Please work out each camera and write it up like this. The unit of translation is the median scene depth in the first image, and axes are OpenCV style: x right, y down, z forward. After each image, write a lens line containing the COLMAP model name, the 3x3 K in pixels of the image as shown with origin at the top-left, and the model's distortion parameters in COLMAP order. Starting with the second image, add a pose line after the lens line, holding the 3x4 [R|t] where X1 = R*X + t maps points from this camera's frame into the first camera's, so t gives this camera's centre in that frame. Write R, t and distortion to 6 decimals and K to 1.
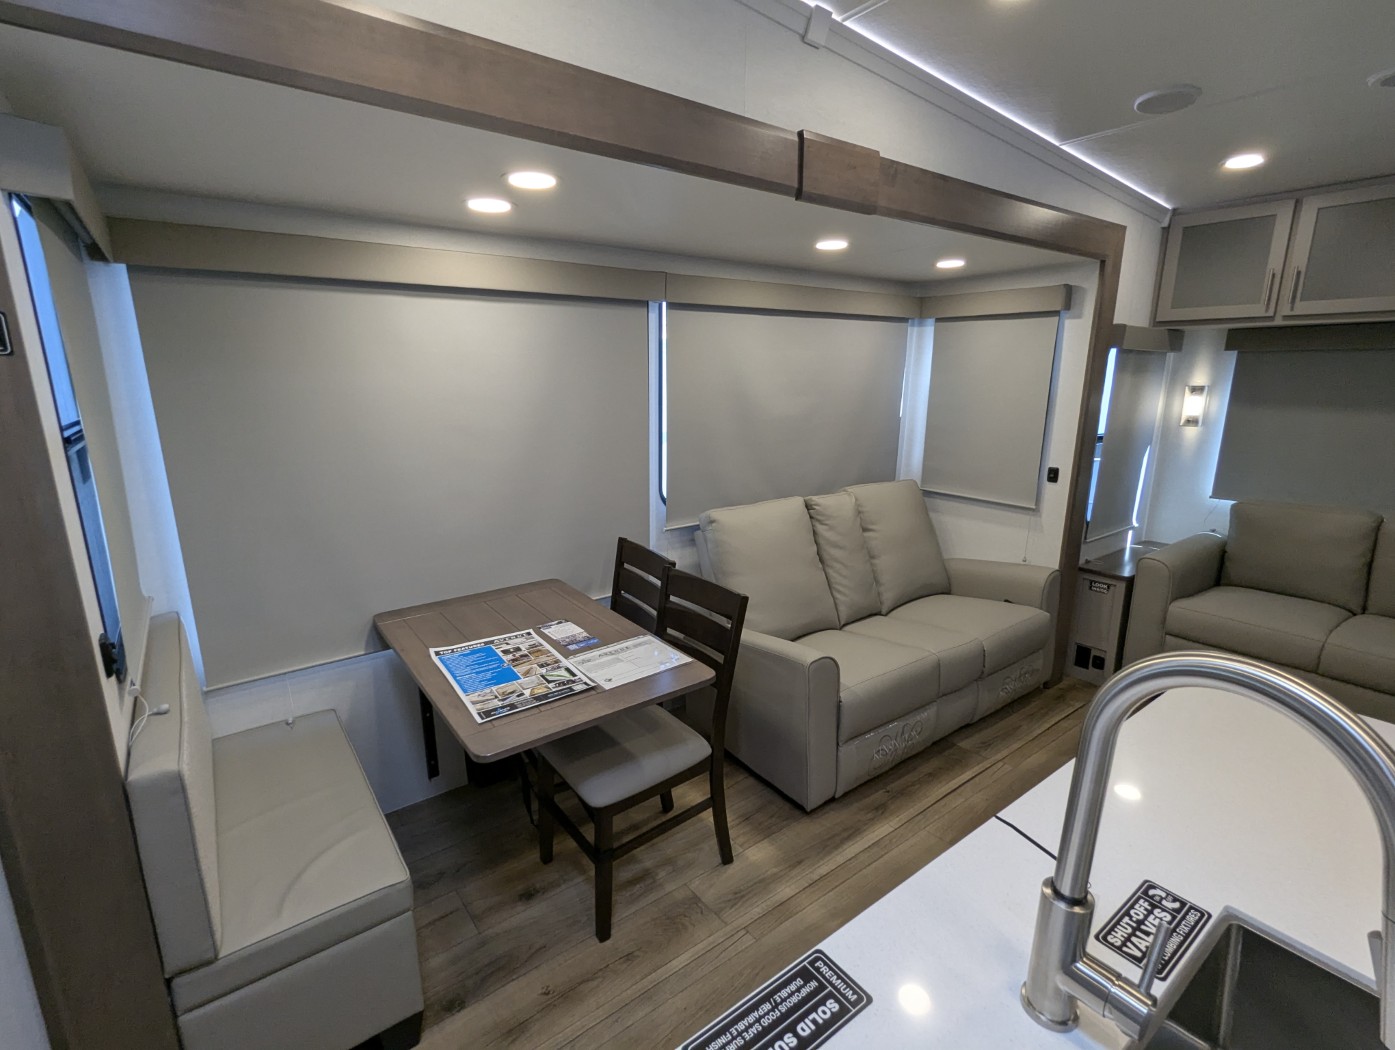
lens RADIAL K [[663.9, 0, 697.4], [0, 663.9, 527.4], [0, 0, 1]] dist [-0.002878, 0.002424]
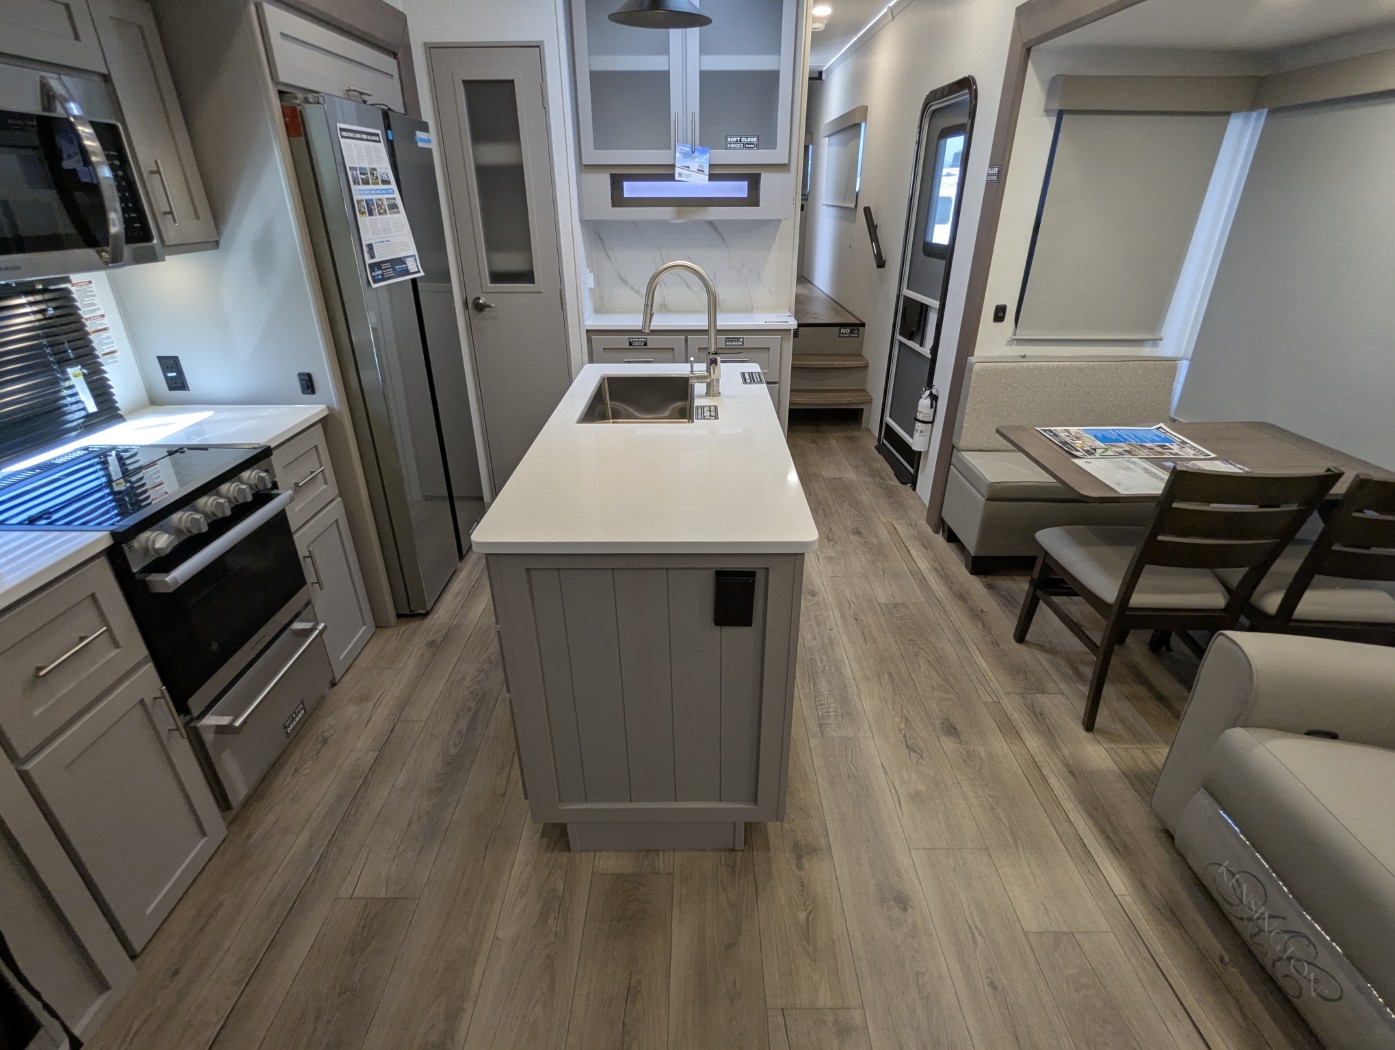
lens RADIAL K [[663.9, 0, 697.3], [0, 663.9, 526.0], [0, 0, 1]] dist [-0.002878, 0.002424]
pose [[-0.599729, 0.360375, -0.714461, 0.815795], [-0.183087, 0.807368, 0.560924, -0.154203], [0.778976, 0.467211, -0.418222, 0.673690]]
